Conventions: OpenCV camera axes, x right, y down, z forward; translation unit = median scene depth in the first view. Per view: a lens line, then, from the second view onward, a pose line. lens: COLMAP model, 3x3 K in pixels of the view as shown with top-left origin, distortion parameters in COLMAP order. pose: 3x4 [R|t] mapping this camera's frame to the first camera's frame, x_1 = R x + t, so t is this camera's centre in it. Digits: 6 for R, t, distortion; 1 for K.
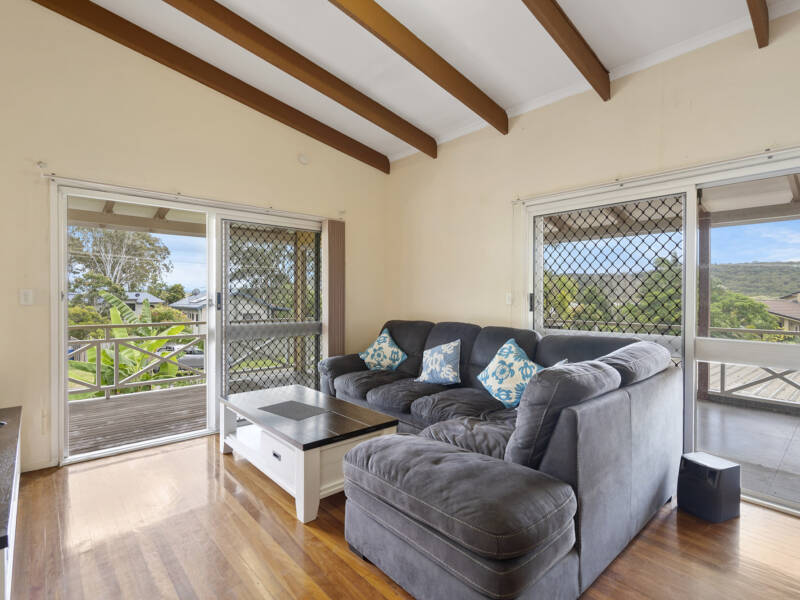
lens RADIAL K [[410.1, 0, 400.0], [0, 410.1, 300.0], [0, 0, 1]] dist [-0.001429, -0.000041]
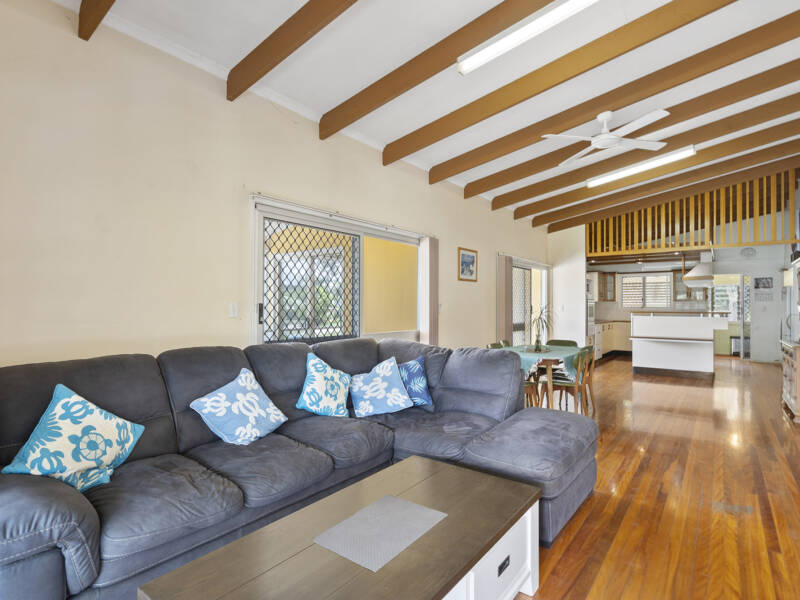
lens RADIAL K [[452.8, 0, 400.0], [0, 452.8, 300.0], [0, 0, 1]] dist [0.002230, 0.001231]
pose [[-0.204824, 0.006799, 0.978775, -0.599621], [0.009369, 0.999944, -0.004985, -0.011444], [-0.978754, 0.008149, -0.204876, 0.812175]]
